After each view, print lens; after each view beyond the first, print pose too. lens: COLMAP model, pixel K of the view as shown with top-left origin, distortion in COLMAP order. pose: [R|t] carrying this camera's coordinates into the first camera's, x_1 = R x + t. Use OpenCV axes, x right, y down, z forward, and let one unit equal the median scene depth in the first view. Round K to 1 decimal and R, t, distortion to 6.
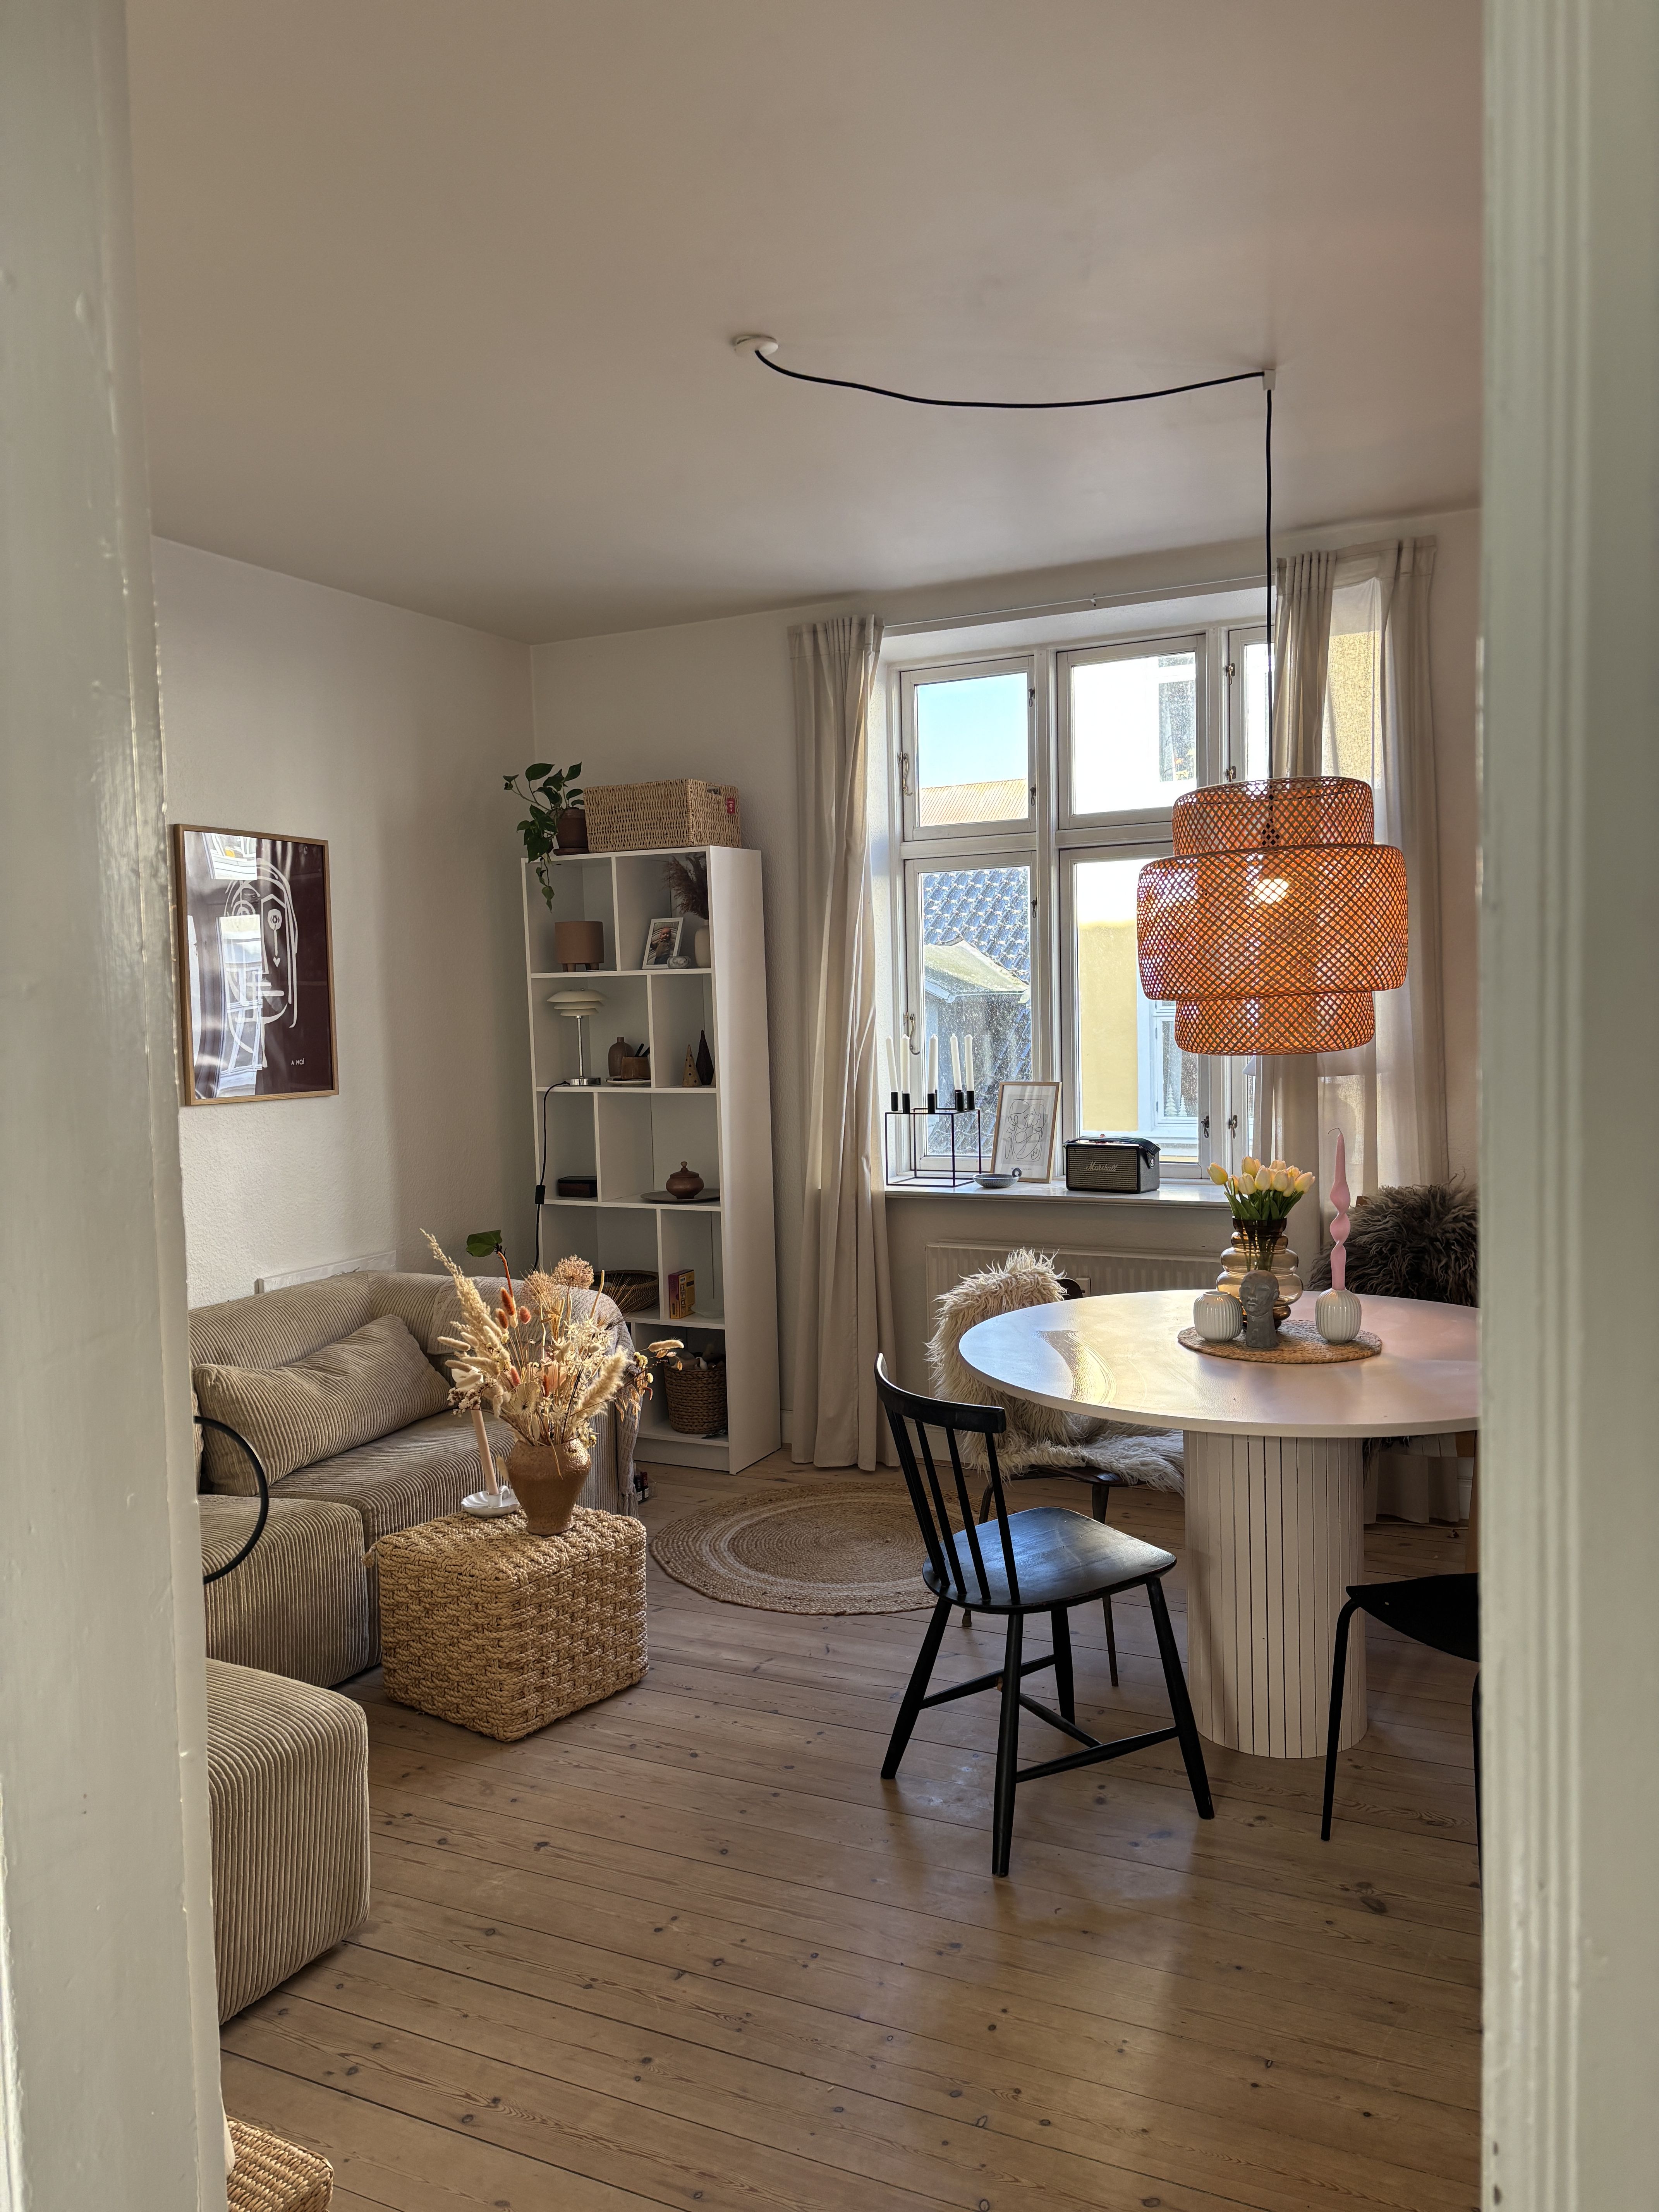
lens RADIAL K [[1733.8, 0, 829.5], [0, 1733.8, 1106.0], [0, 0, 1]] dist [0.063942, -0.004262]
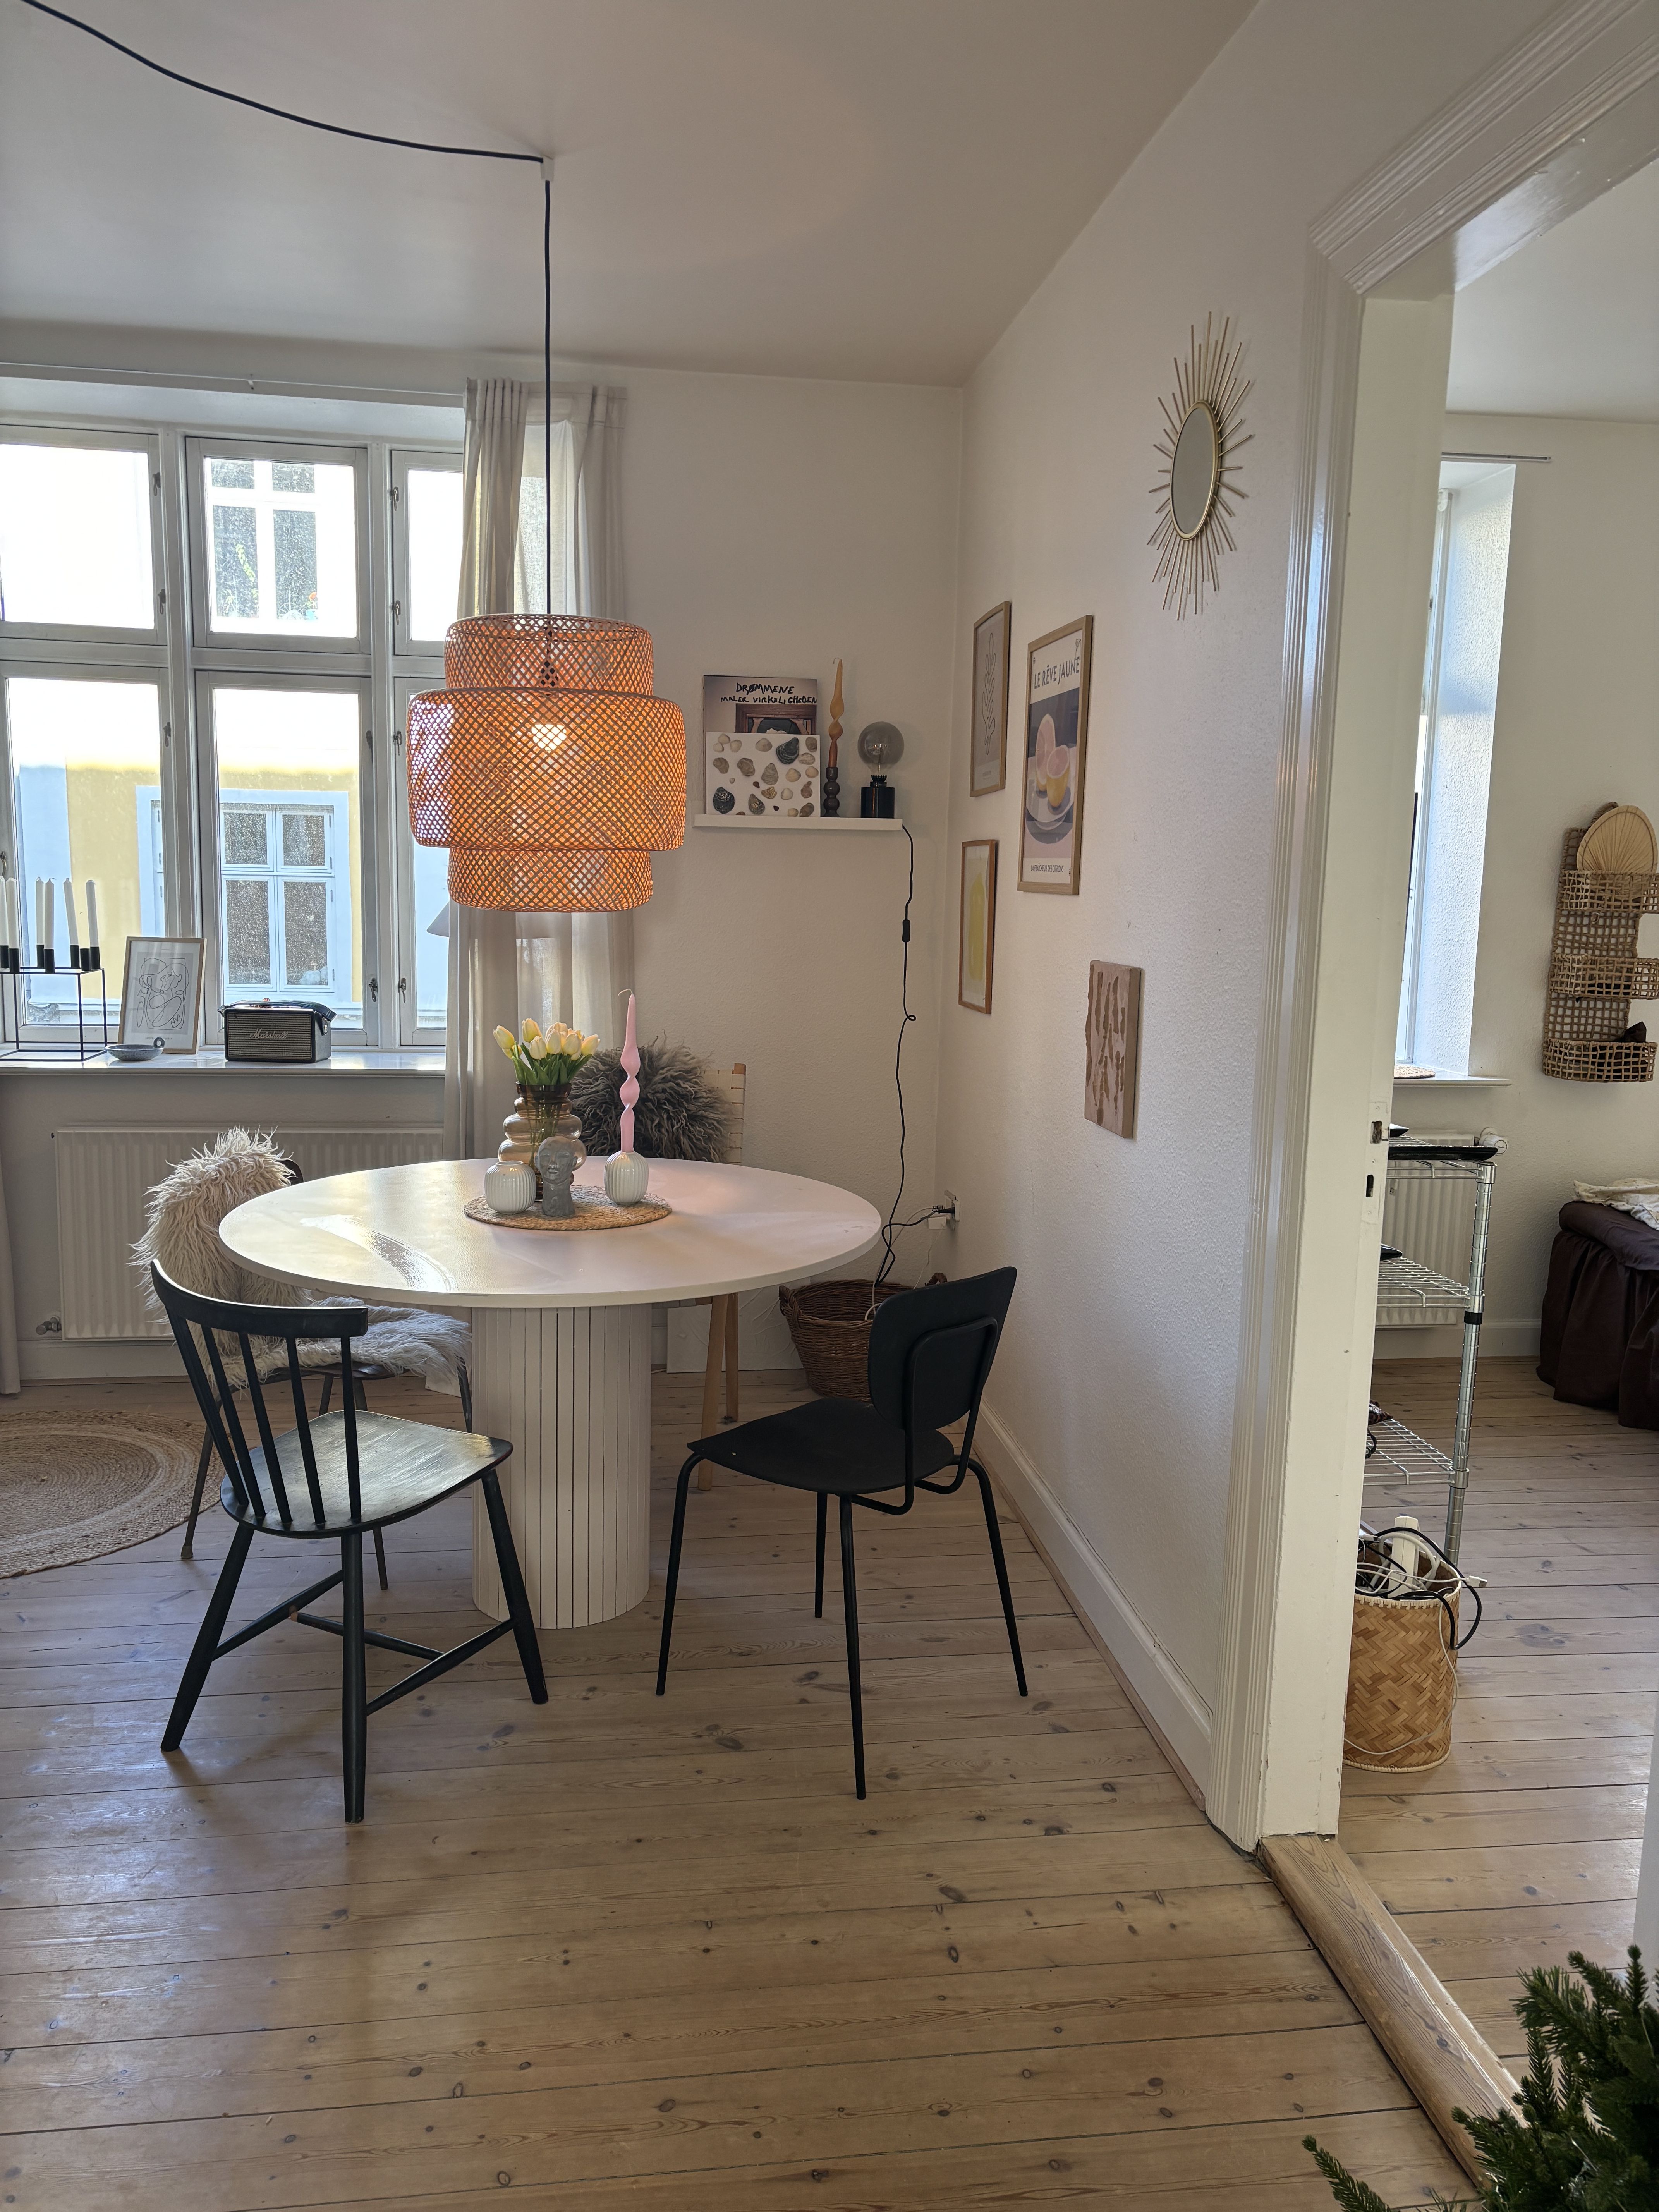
lens RADIAL K [[1733.8, 0, 829.5], [0, 1733.8, 1106.0], [0, 0, 1]] dist [0.063942, -0.004262]
pose [[0.824791, -0.036011, 0.564290, -0.153307], [-0.005103, 0.997455, 0.071114, 0.008029], [-0.565415, -0.061534, 0.822508, 0.116900]]
